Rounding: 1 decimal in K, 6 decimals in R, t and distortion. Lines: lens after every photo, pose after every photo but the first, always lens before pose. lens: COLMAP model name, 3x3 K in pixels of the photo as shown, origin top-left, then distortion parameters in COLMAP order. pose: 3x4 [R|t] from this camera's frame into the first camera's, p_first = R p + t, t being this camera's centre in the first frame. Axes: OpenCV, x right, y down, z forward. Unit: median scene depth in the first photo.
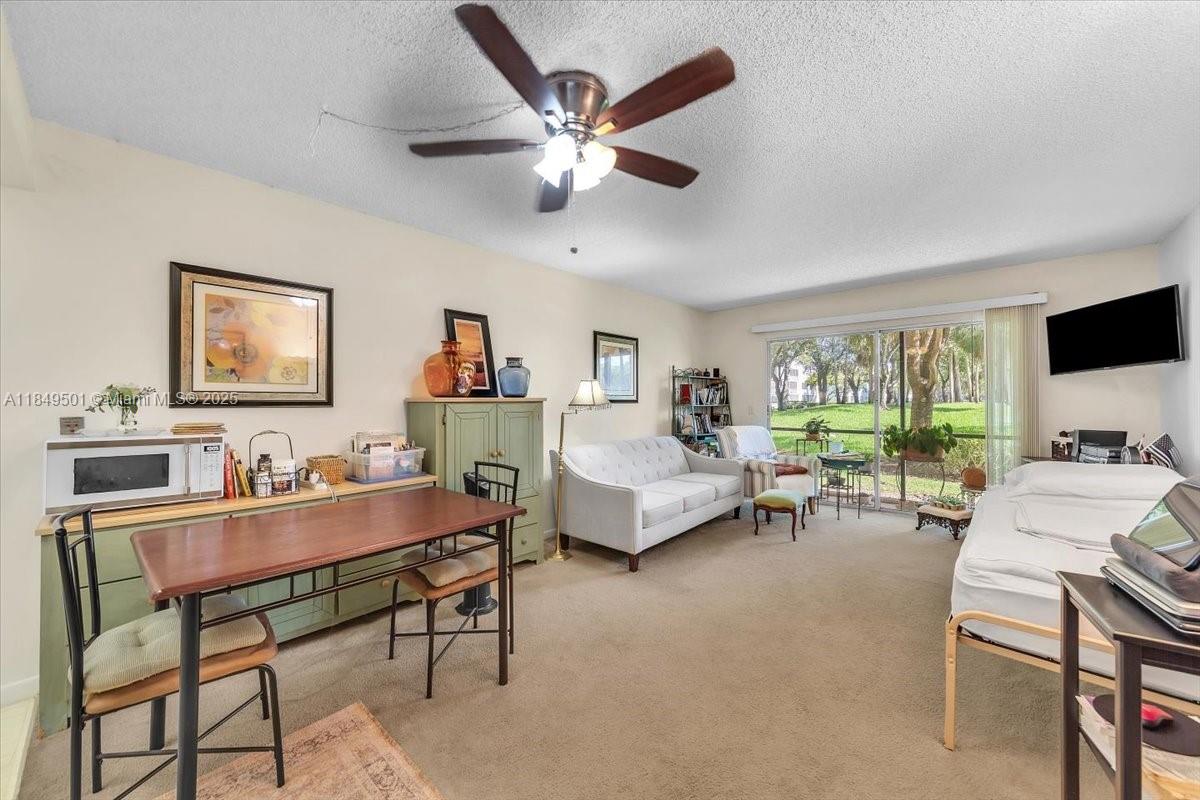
lens RADIAL K [[445.0, 0, 608.4], [0, 445.0, 400.1], [0, 0, 1]] dist [-0.001311, -0.000113]
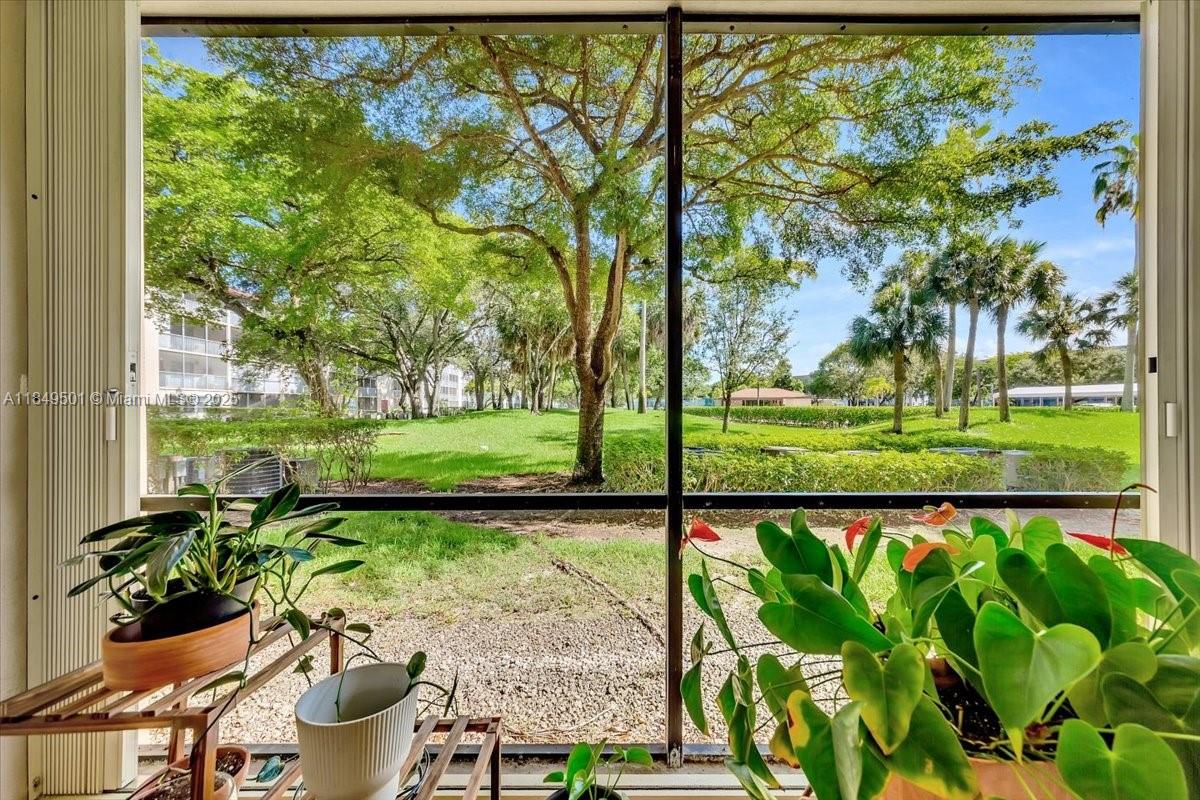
lens RADIAL K [[445.0, 0, 608.4], [0, 445.0, 400.1], [0, 0, 1]] dist [-0.001311, -0.000113]
pose [[0.748819, 0.010466, 0.662691, 0.655641], [-0.000023, 0.999876, -0.015764, 0.026814], [-0.662774, 0.011789, 0.748727, 1.178216]]
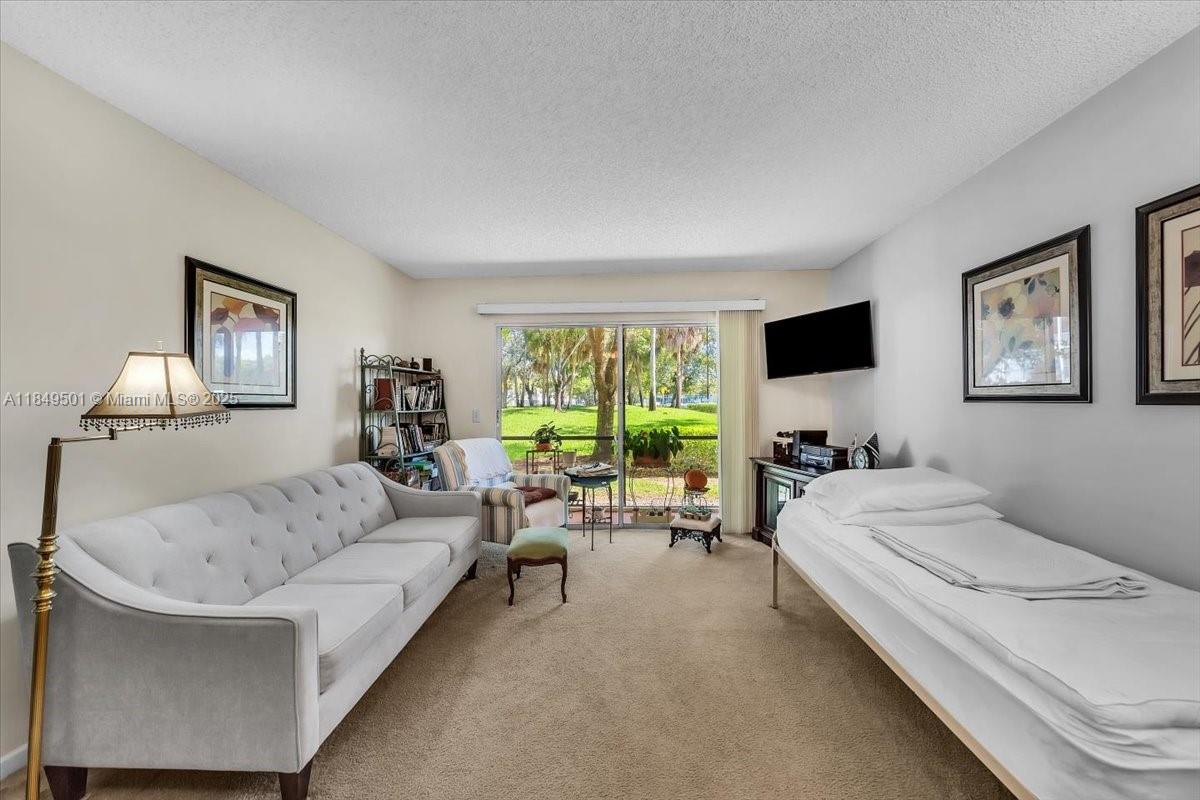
lens RADIAL K [[458.3, 0, 604.4], [0, 458.3, 401.7], [0, 0, 1]] dist [-0.001085, -0.000295]
pose [[0.780483, 0.000431, 0.625177, 0.010169], [0.002234, 0.999991, -0.003478, 0.000638], [-0.625173, 0.004111, 0.780475, 0.342339]]
